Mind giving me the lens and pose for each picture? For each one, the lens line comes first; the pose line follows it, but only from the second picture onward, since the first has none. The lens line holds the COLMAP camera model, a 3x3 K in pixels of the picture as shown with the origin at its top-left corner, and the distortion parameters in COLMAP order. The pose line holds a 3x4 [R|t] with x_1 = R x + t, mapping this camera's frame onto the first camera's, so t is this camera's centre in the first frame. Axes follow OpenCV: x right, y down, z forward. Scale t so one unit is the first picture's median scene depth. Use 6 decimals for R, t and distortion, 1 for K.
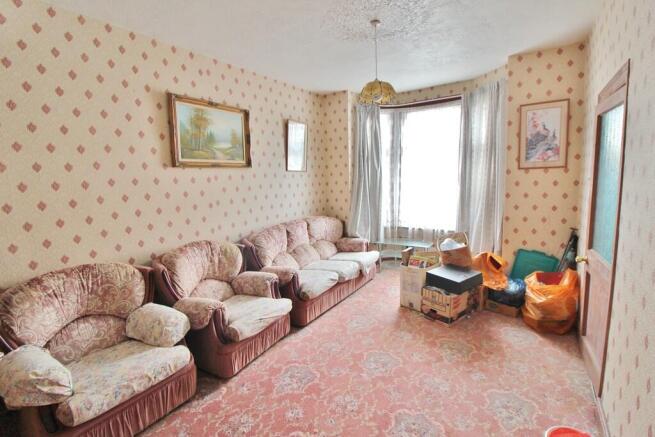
lens RADIAL K [[305.6, 0, 329.9], [0, 305.6, 208.3], [0, 0, 1]] dist [-0.013992, -0.000288]
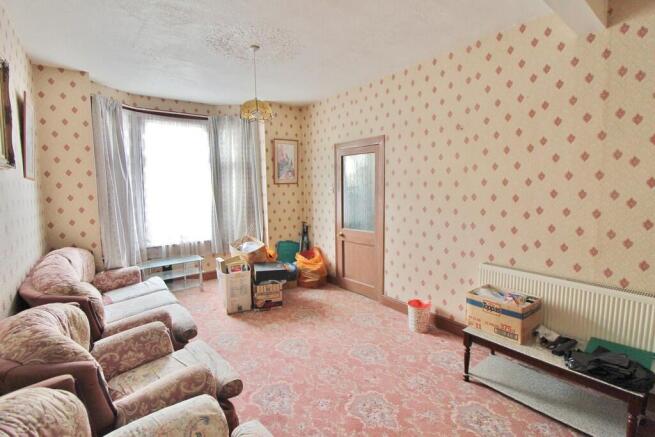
lens RADIAL K [[305.6, 0, 329.9], [0, 305.6, 208.3], [0, 0, 1]] dist [-0.013992, -0.000288]
pose [[0.318428, -0.046506, 0.946806, -0.629630], [0.103071, 0.994573, 0.014187, -0.013167], [-0.942327, 0.093071, 0.321493, 0.329852]]
